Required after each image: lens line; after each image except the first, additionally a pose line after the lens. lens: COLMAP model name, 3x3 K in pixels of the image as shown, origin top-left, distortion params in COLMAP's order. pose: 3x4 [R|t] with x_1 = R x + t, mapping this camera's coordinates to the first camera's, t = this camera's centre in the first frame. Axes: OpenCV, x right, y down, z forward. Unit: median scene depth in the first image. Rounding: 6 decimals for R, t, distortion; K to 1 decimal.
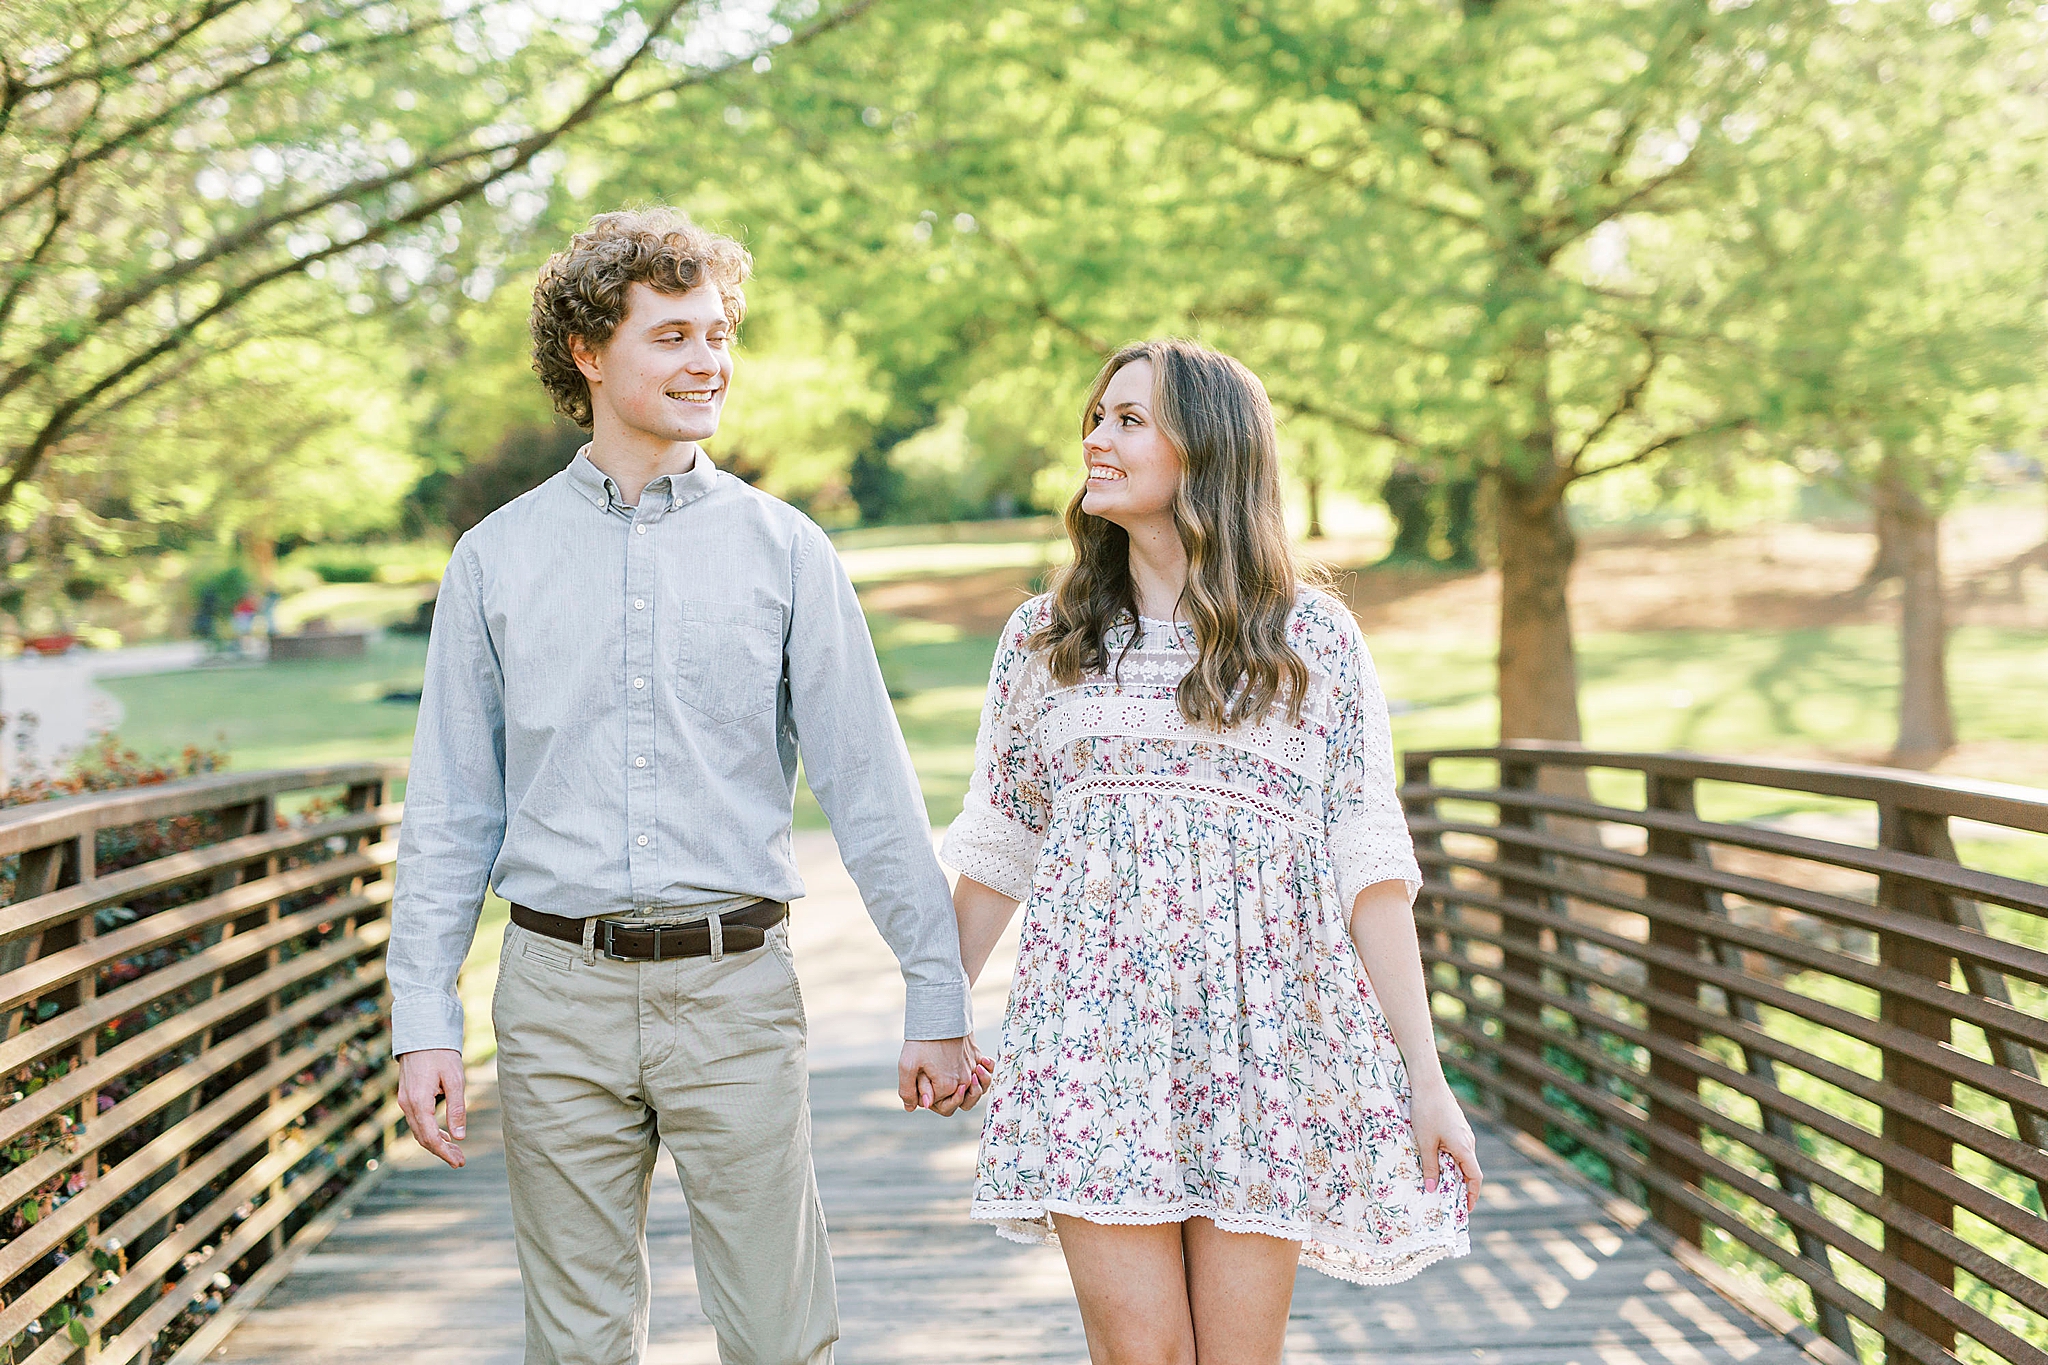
lens RADIAL K [[3865.9, 0, 1024.0], [0, 3865.9, 682.5], [0, 0, 1]] dist [0.027143, 0.010939]
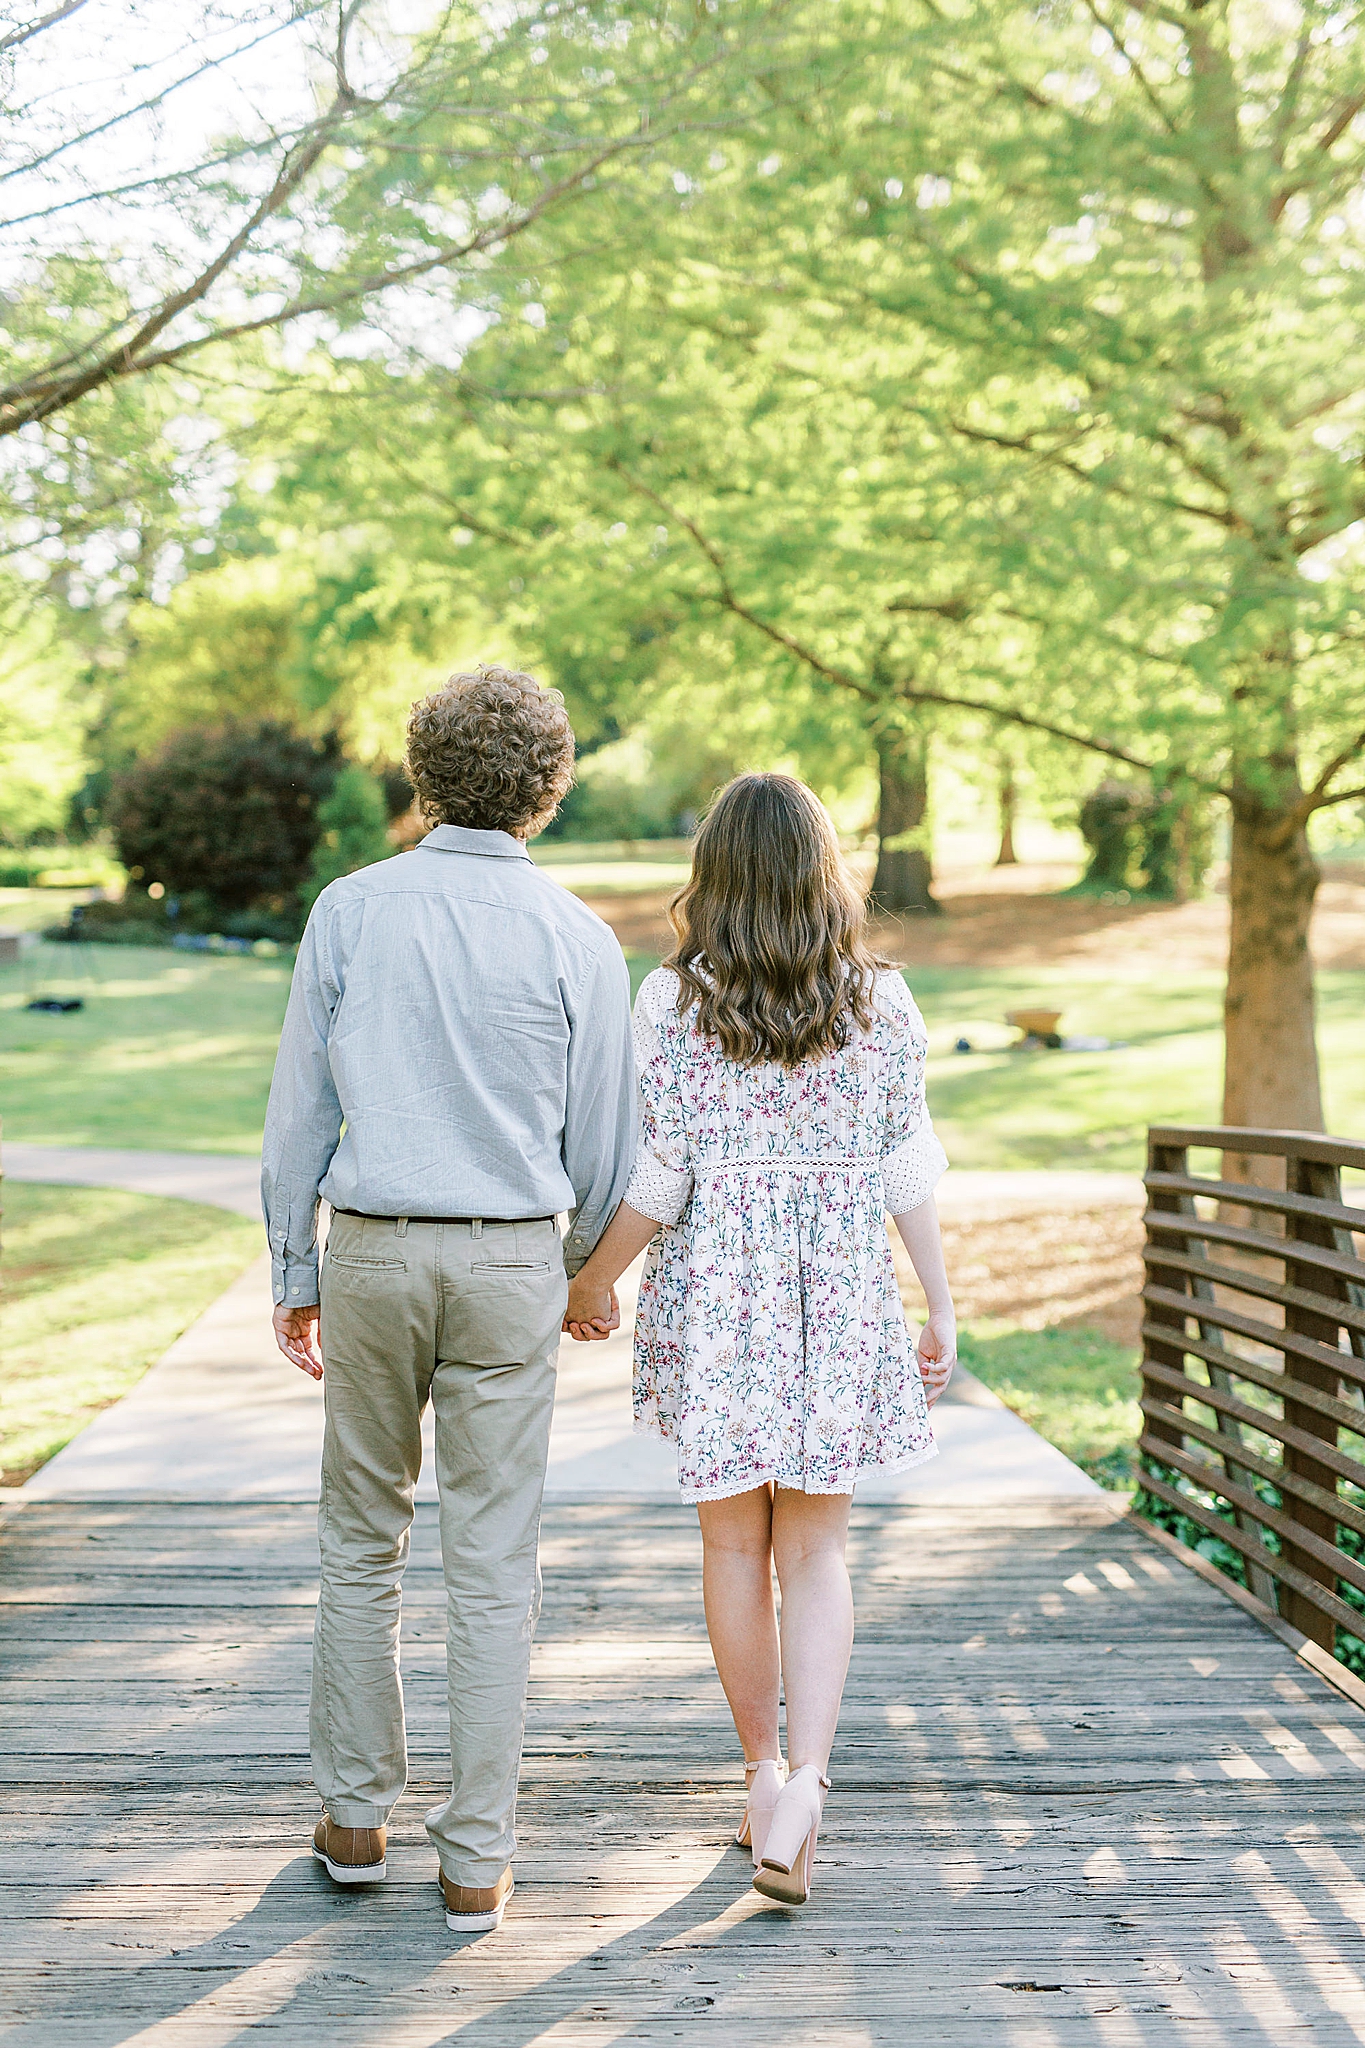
lens RADIAL K [[3865.9, 0, 682.5], [0, 3865.9, 1024.0], [0, 0, 1]] dist [0.027143, 0.010939]
pose [[0.999665, 0.025302, -0.005383, 0.001841], [-0.025267, 0.999660, 0.006436, -0.004141], [0.005544, -0.006298, 0.999965, 0.103862]]
